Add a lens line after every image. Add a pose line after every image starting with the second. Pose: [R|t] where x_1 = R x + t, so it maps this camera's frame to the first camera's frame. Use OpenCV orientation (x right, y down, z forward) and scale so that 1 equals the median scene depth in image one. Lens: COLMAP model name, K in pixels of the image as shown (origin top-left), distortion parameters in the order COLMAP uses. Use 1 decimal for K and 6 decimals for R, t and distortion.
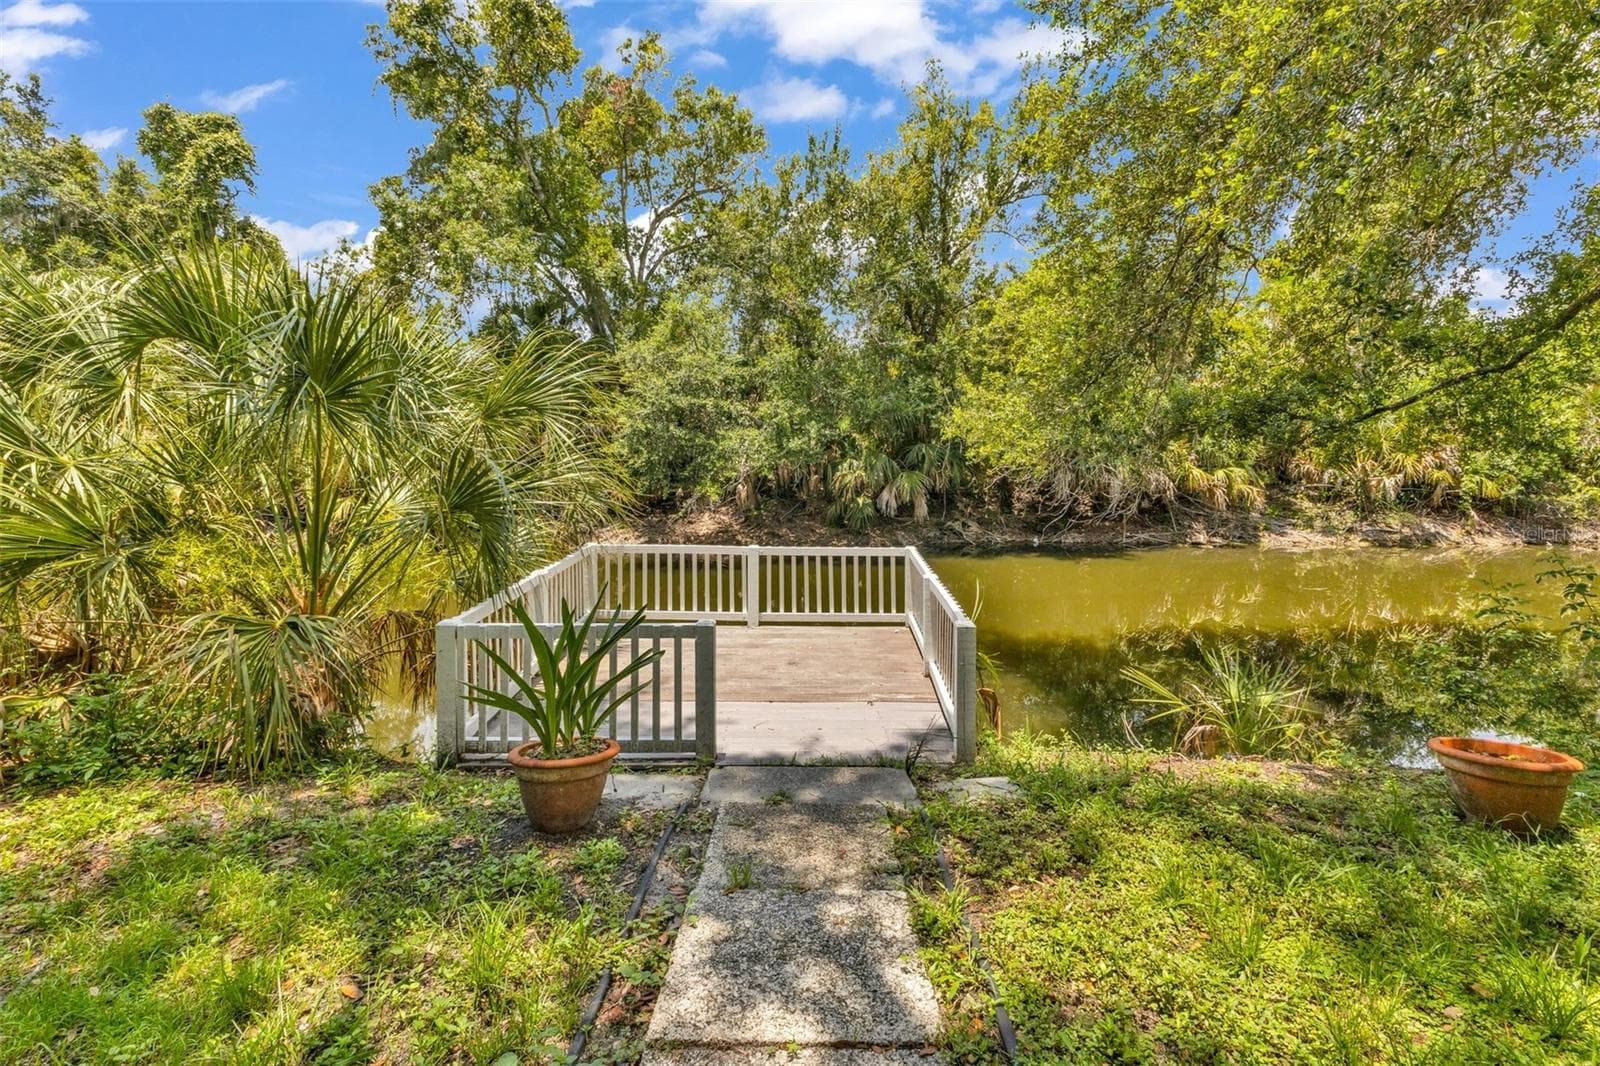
lens RADIAL K [[814.4, 0, 804.2], [0, 814.4, 469.0], [0, 0, 1]] dist [0.001395, 0.000340]
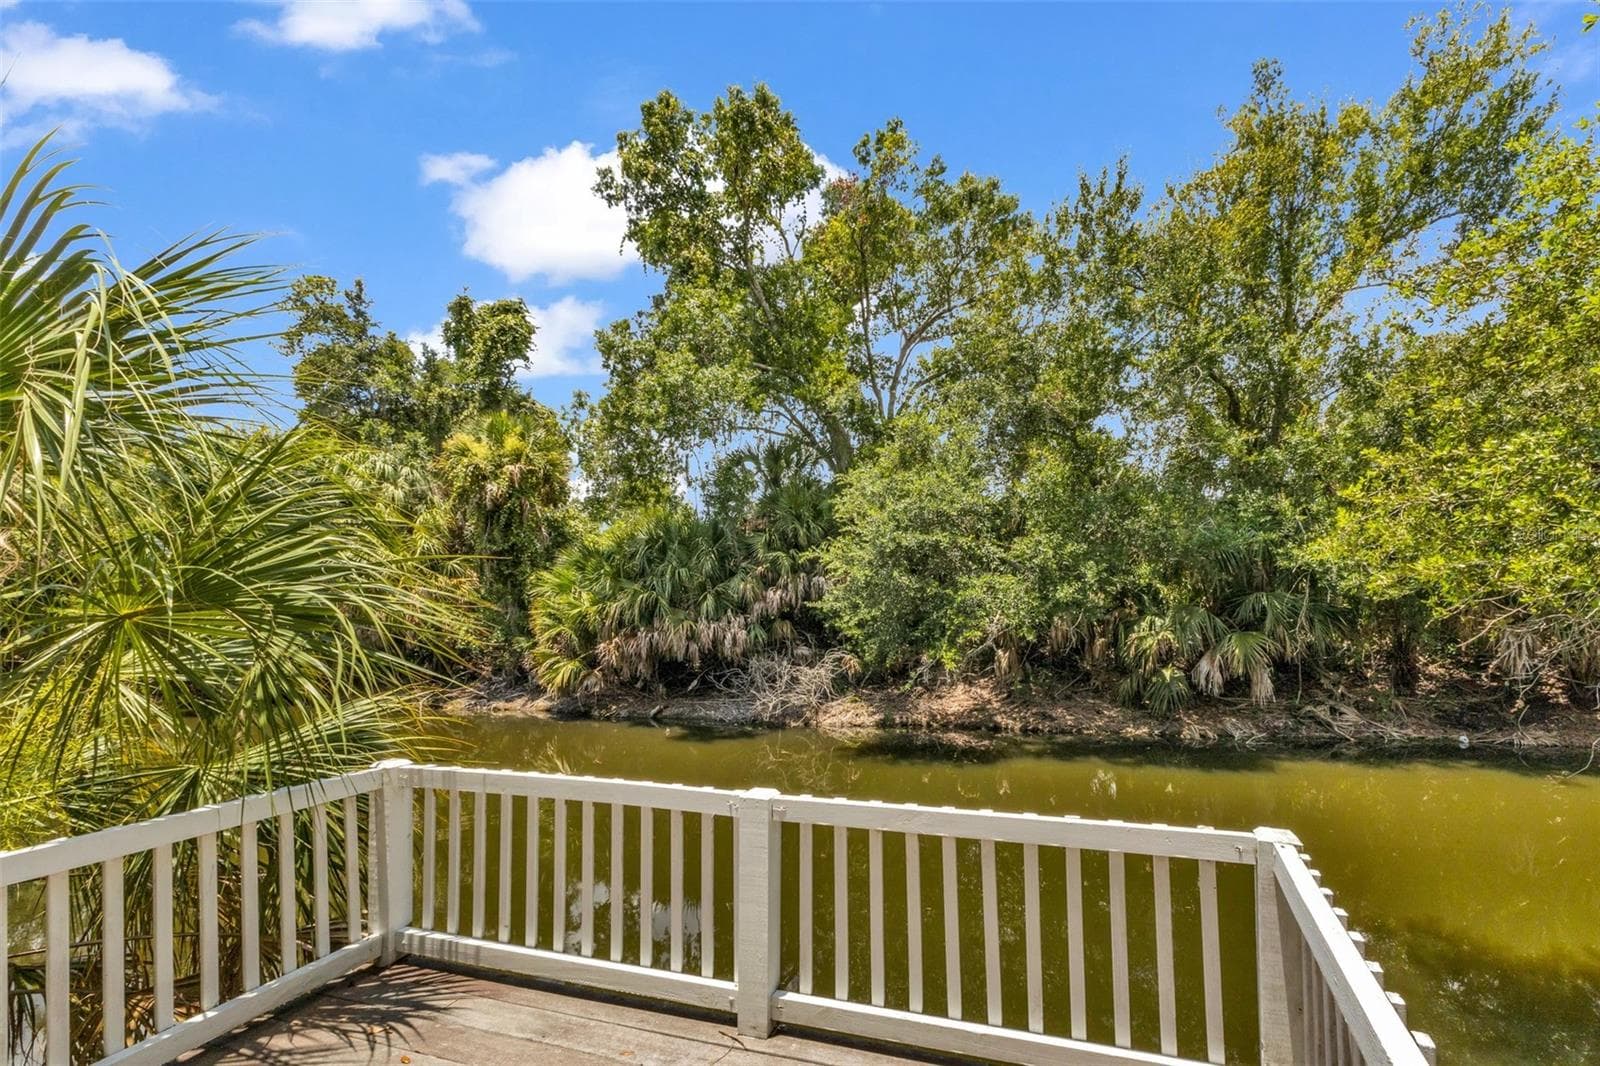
lens RADIAL K [[829.9, 0, 803.7], [0, 829.9, 596.7], [0, 0, 1]] dist [0.002155, 0.000829]
pose [[0.938167, -0.016253, -0.345802, 0.022389], [-0.001175, 0.998742, -0.050129, 0.008494], [0.346182, 0.047436, 0.936967, 0.193014]]
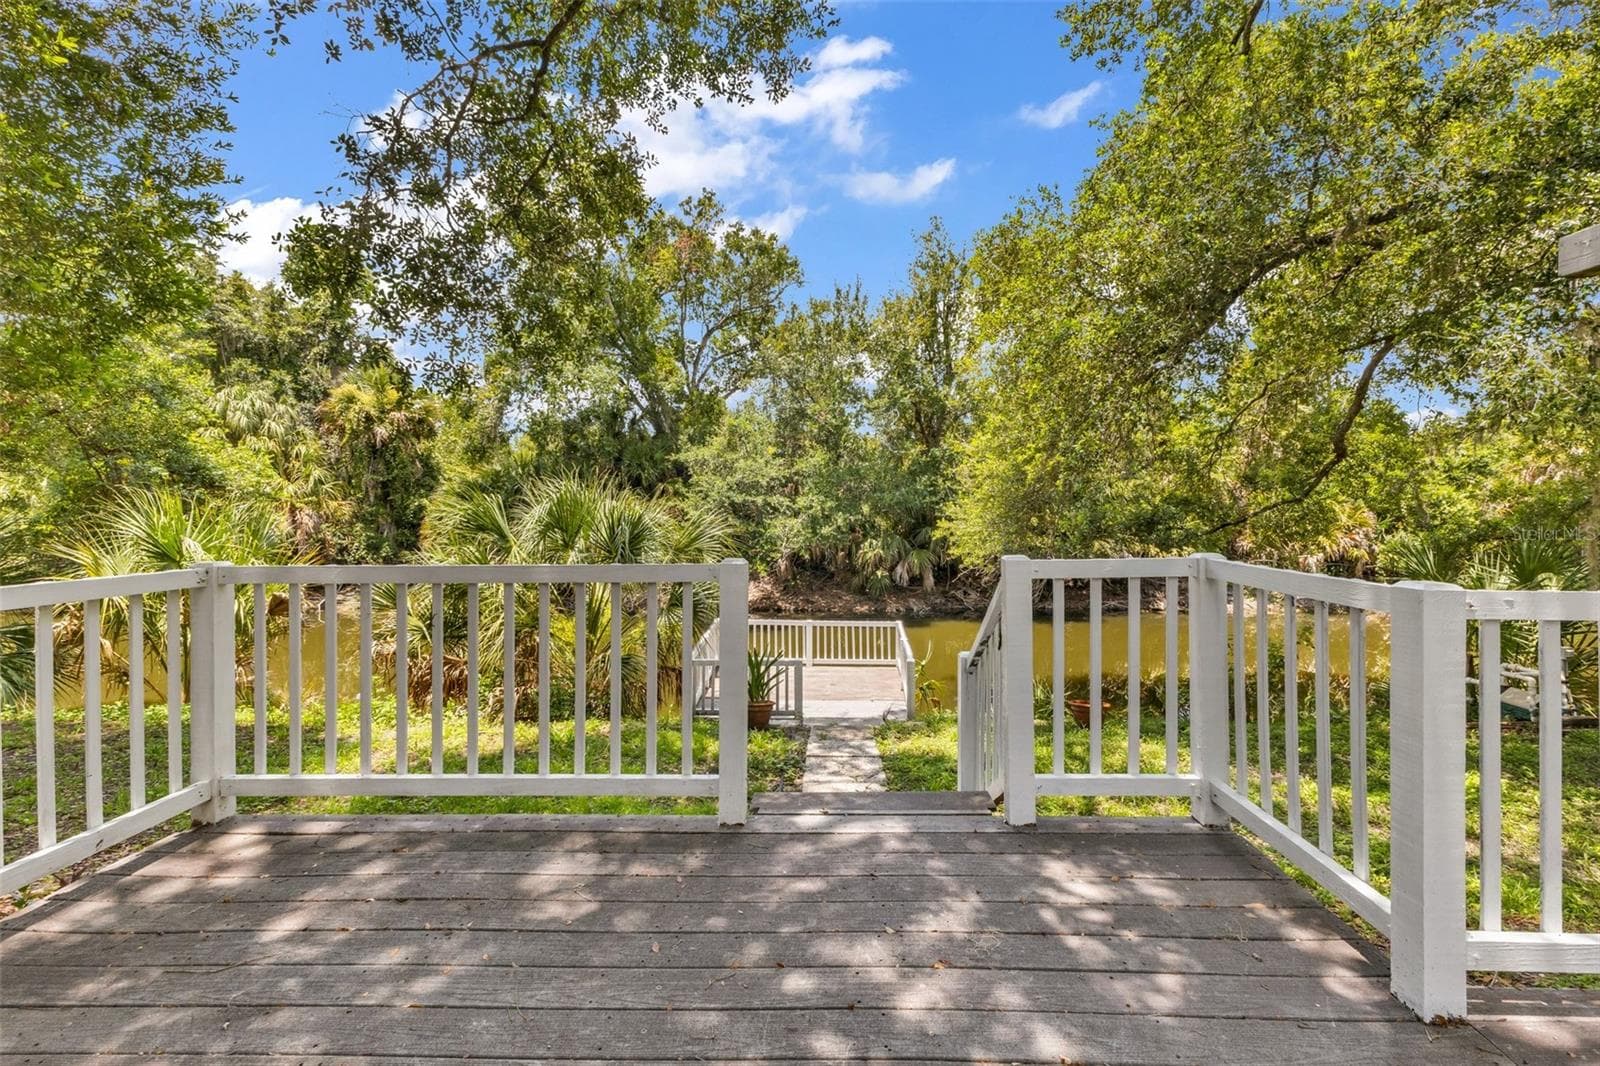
lens RADIAL K [[804.6, 0, 799.5], [0, 804.6, 492.6], [0, 0, 1]] dist [0.000230, 0.000033]
pose [[0.999316, -0.002714, -0.036890, -0.005333], [0.001140, 0.999091, -0.042609, -0.031124], [0.036972, 0.042538, 0.998411, -0.216067]]
